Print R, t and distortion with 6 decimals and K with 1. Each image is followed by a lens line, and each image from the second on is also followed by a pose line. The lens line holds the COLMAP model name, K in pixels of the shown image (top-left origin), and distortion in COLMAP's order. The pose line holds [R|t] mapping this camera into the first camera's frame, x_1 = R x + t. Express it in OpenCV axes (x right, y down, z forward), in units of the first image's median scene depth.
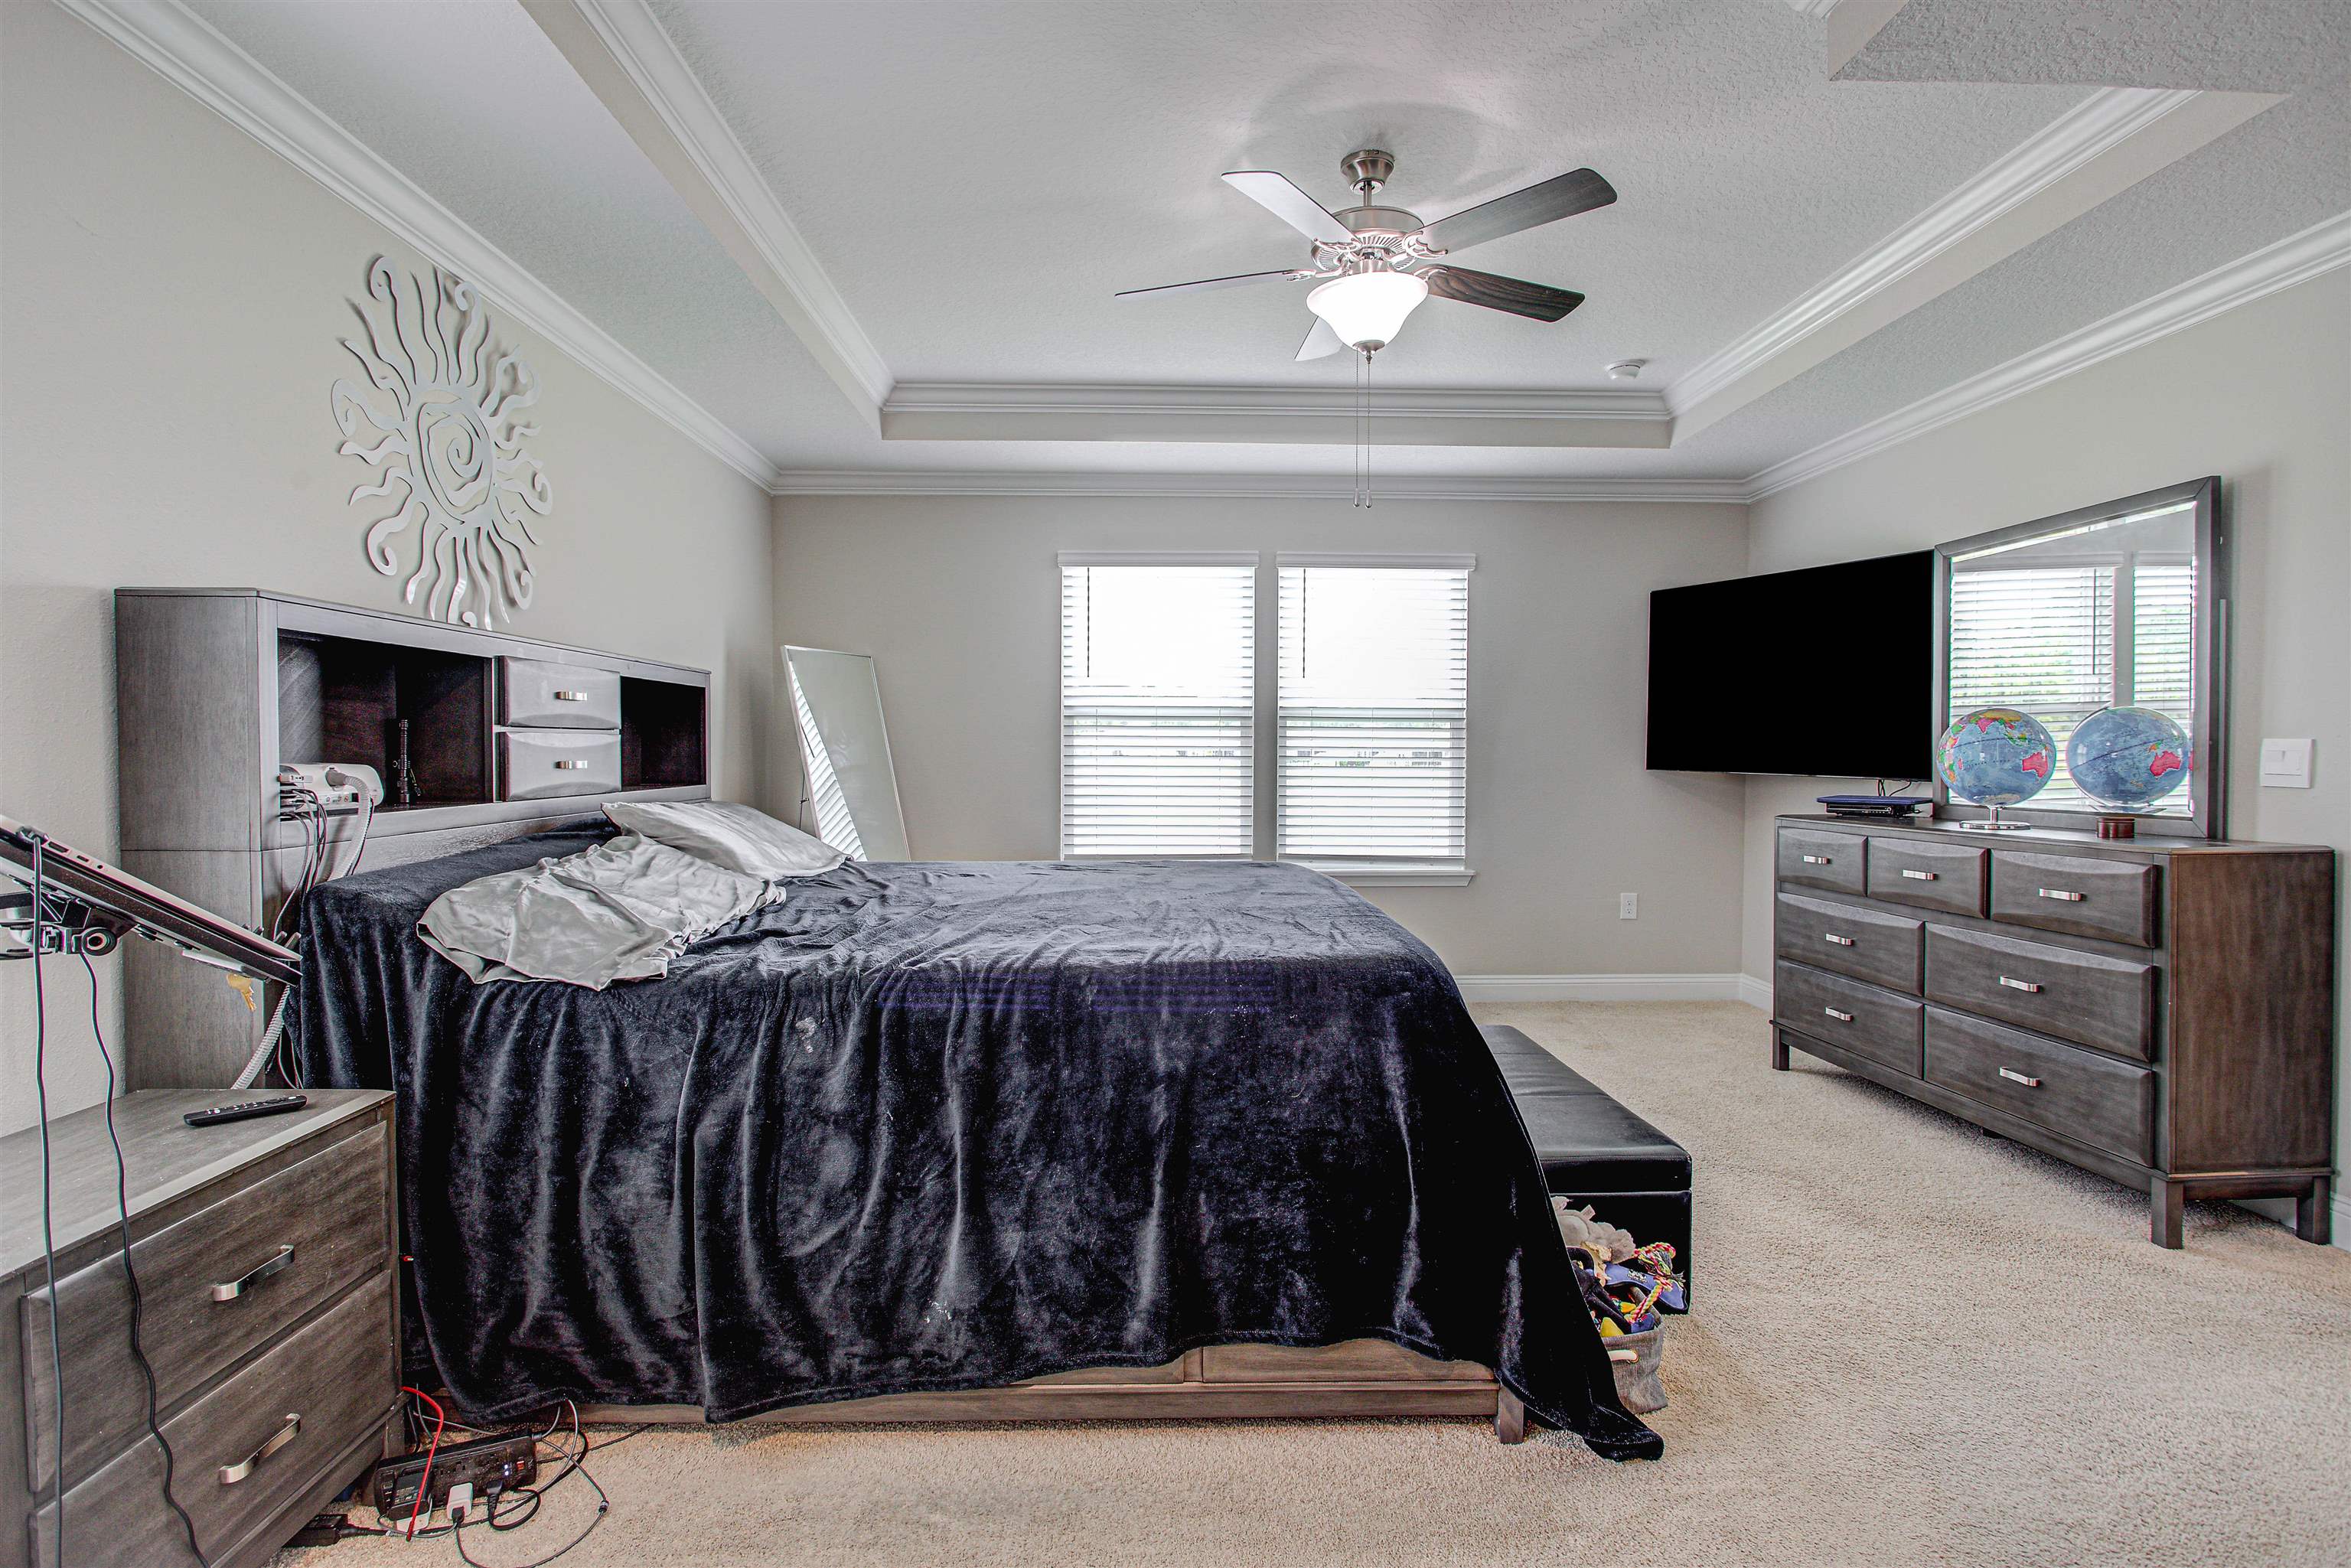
lens RADIAL K [[1183.2, 0, 1174.1], [0, 1183.2, 778.6], [0, 0, 1]] dist [-0.016242, 0.007085]
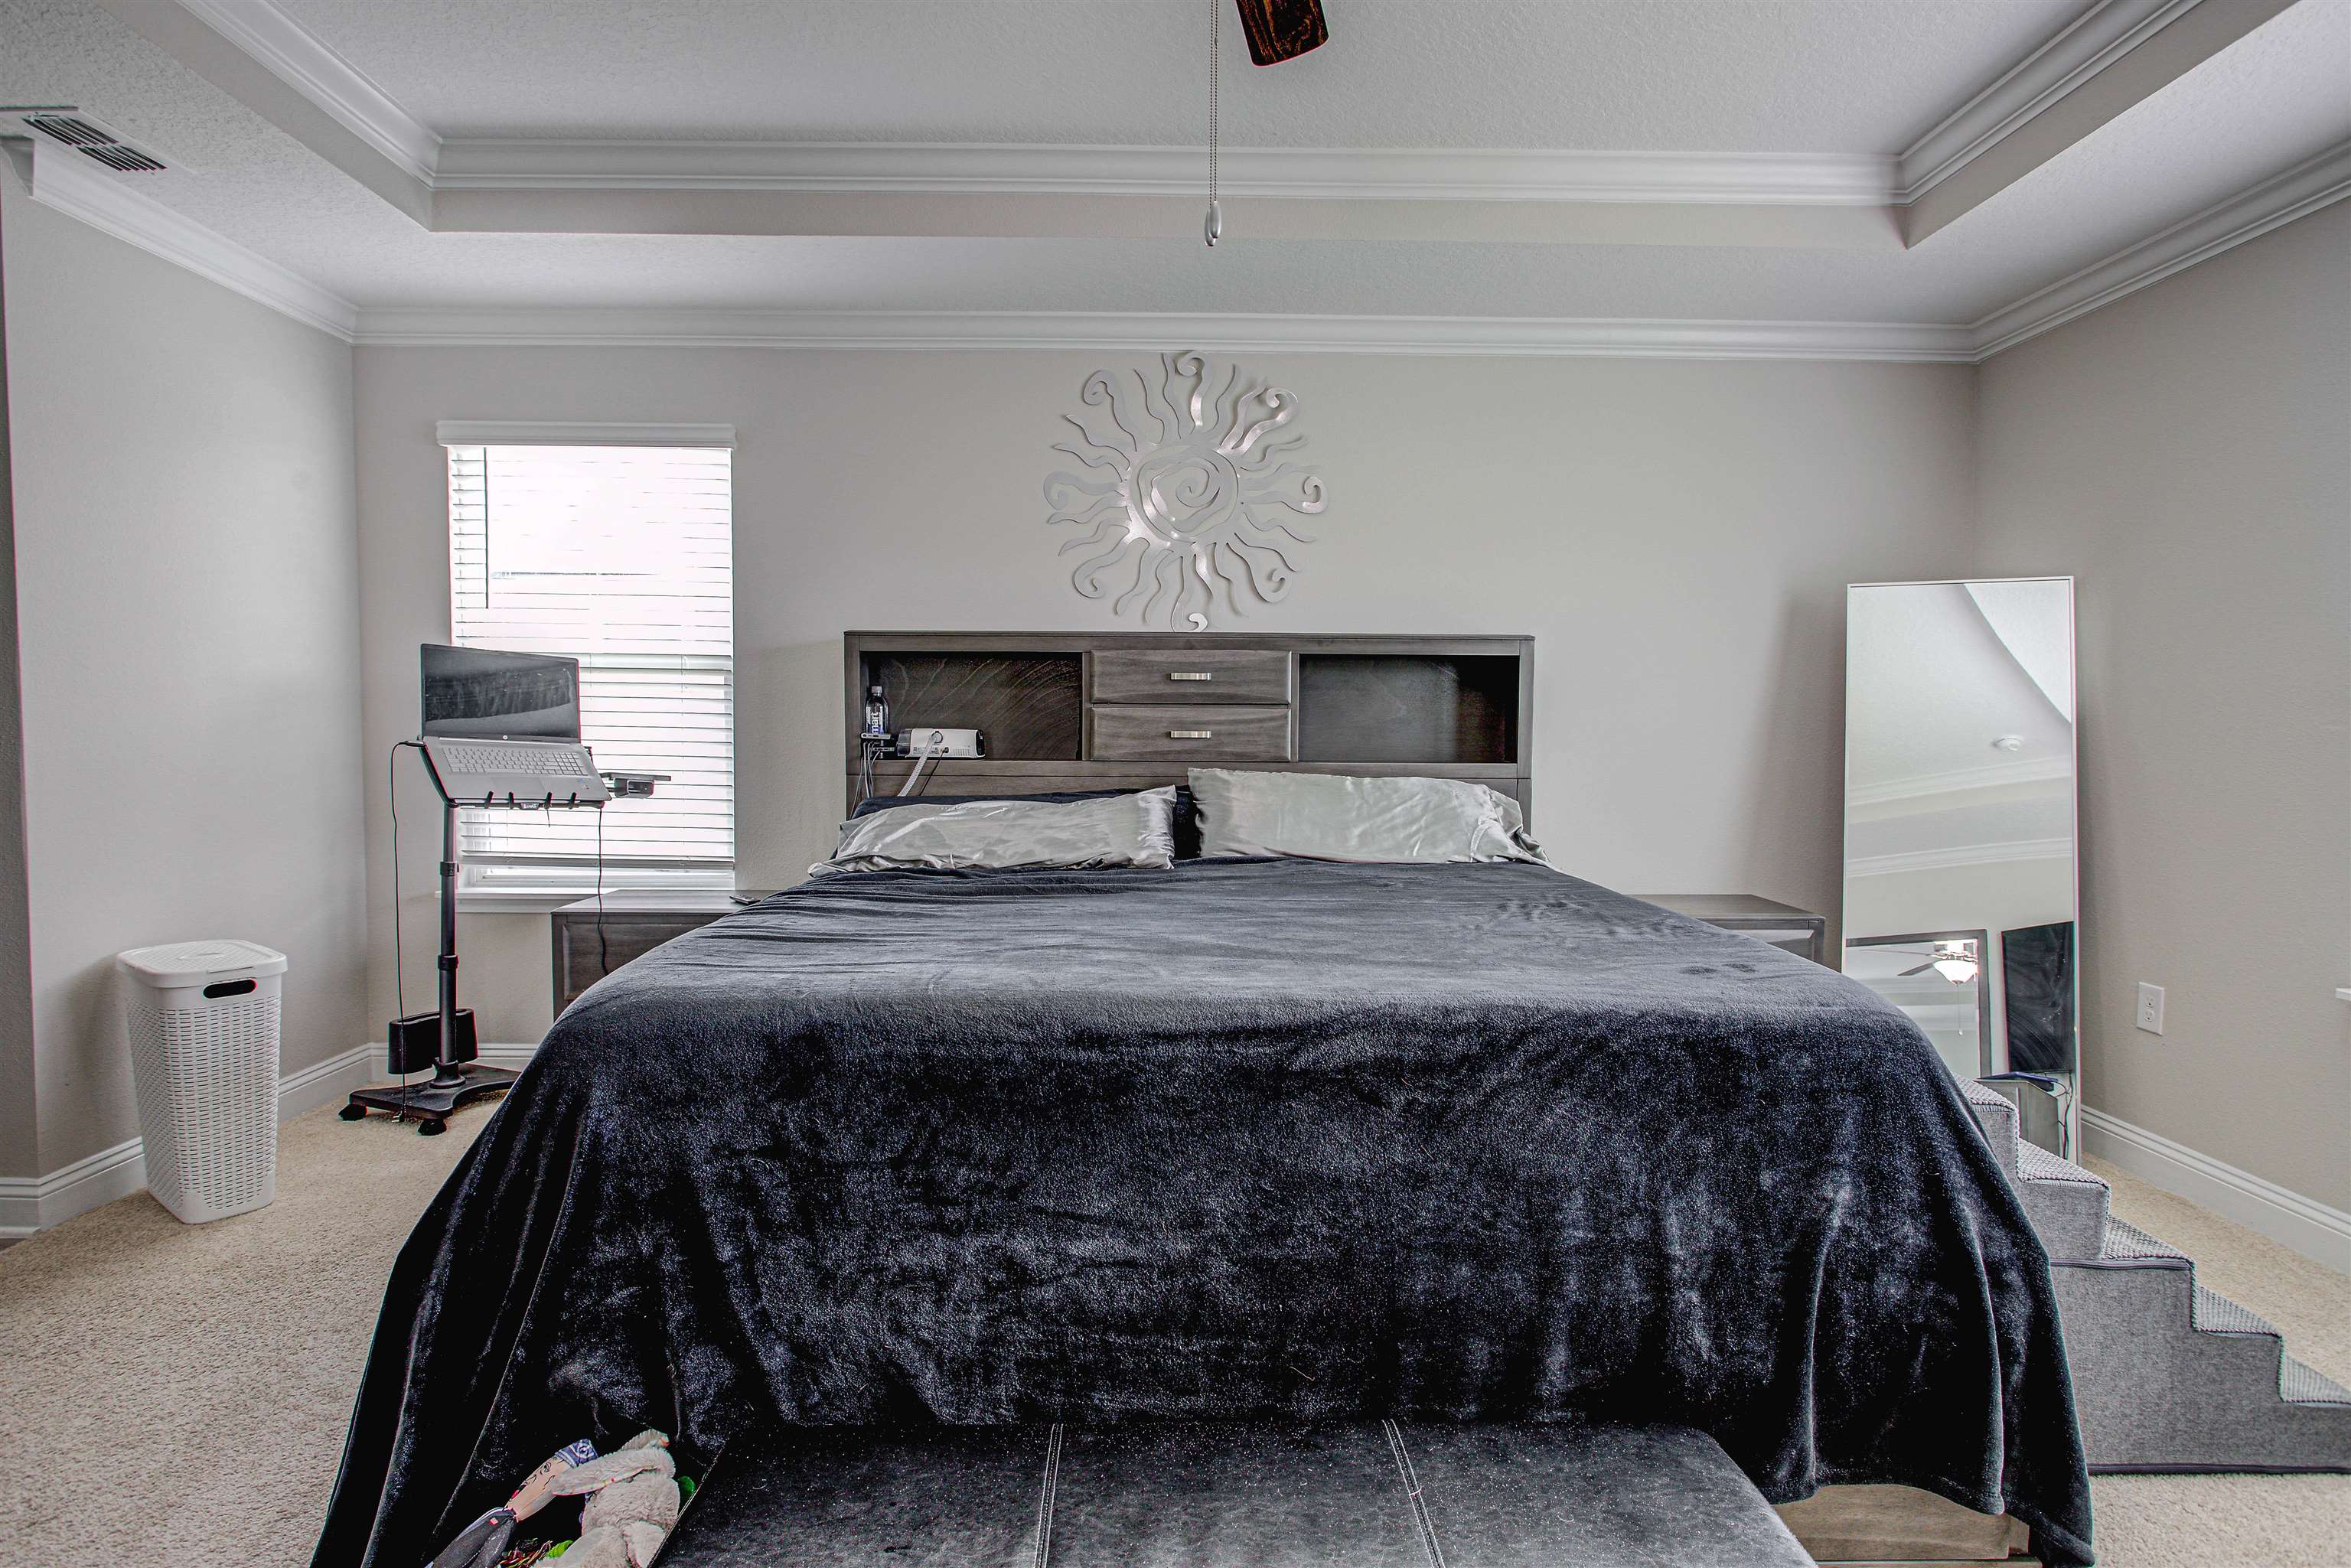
lens RADIAL K [[1183.2, 0, 1174.1], [0, 1183.2, 778.6], [0, 0, 1]] dist [-0.016242, 0.007085]
pose [[-0.017721, 0.043780, -0.998884, 0.692464], [-0.031272, 0.998528, 0.044319, -0.019770], [0.999354, 0.032023, -0.016325, 1.020852]]
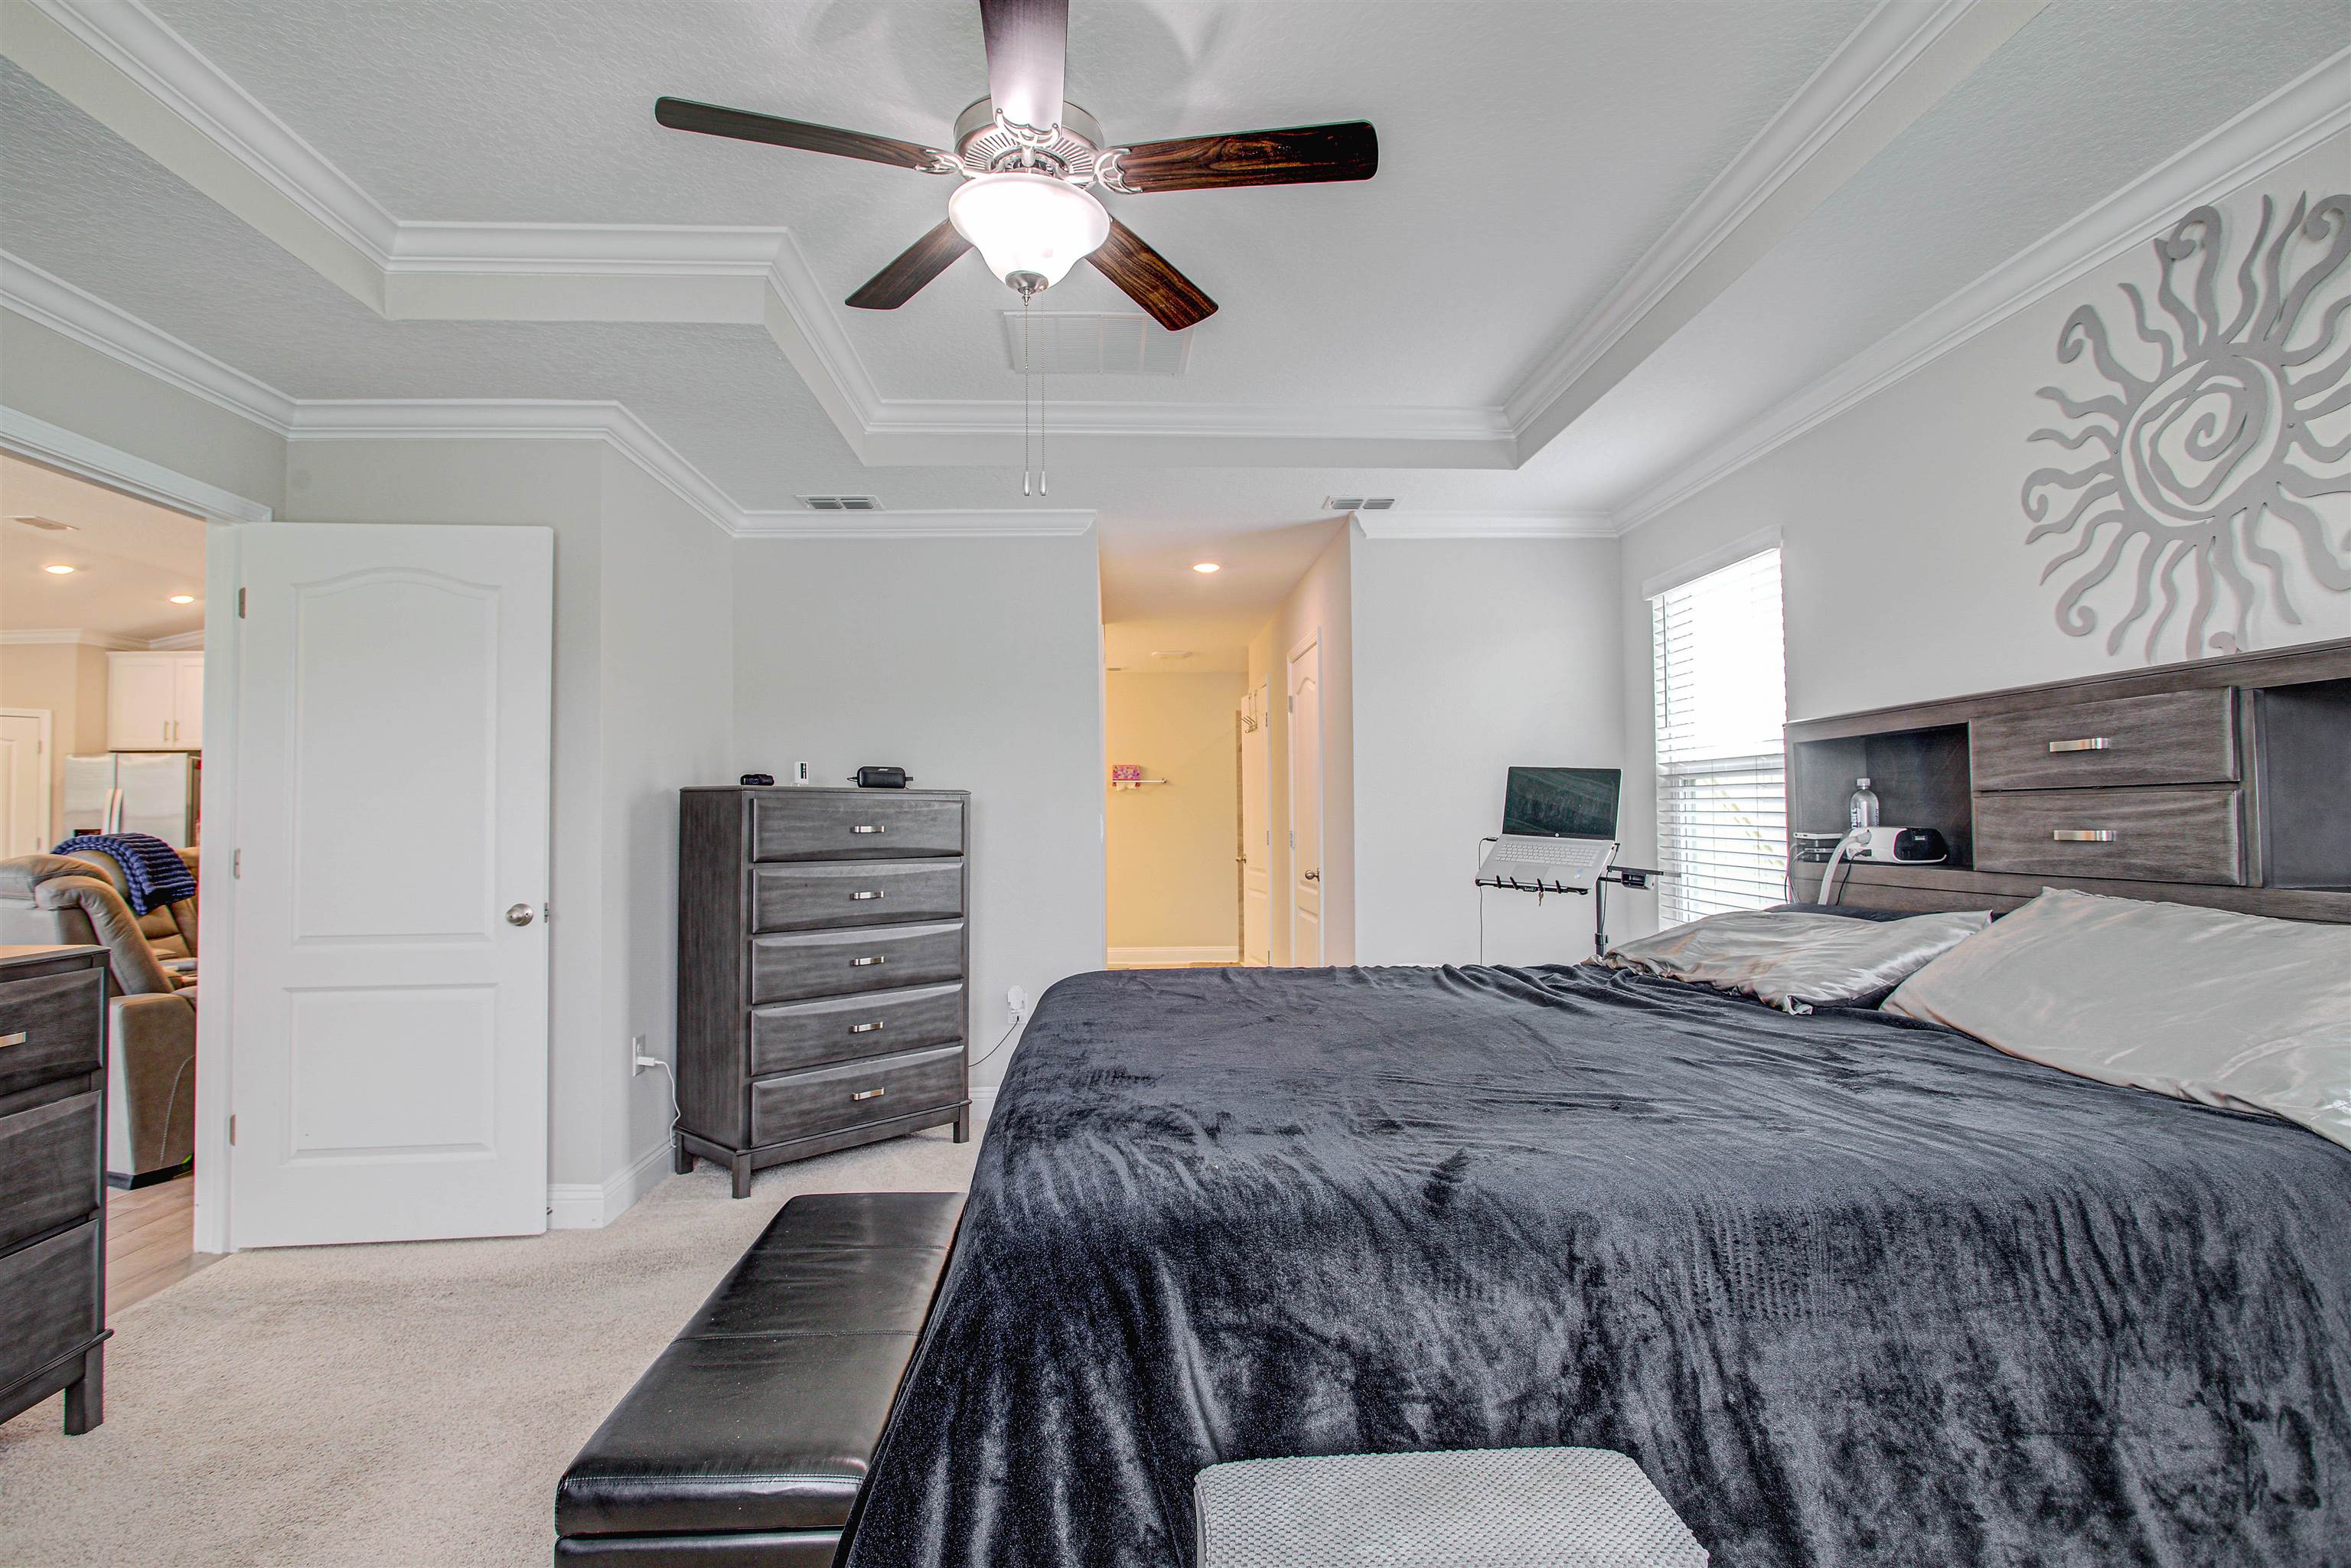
lens RADIAL K [[1183.2, 0, 1174.1], [0, 1183.2, 778.6], [0, 0, 1]] dist [-0.016242, 0.007085]
pose [[-0.999781, 0.005643, -0.020142, 0.089418], [0.005856, 0.999927, -0.010537, -0.044329], [0.020081, -0.010653, -0.999742, 1.768529]]
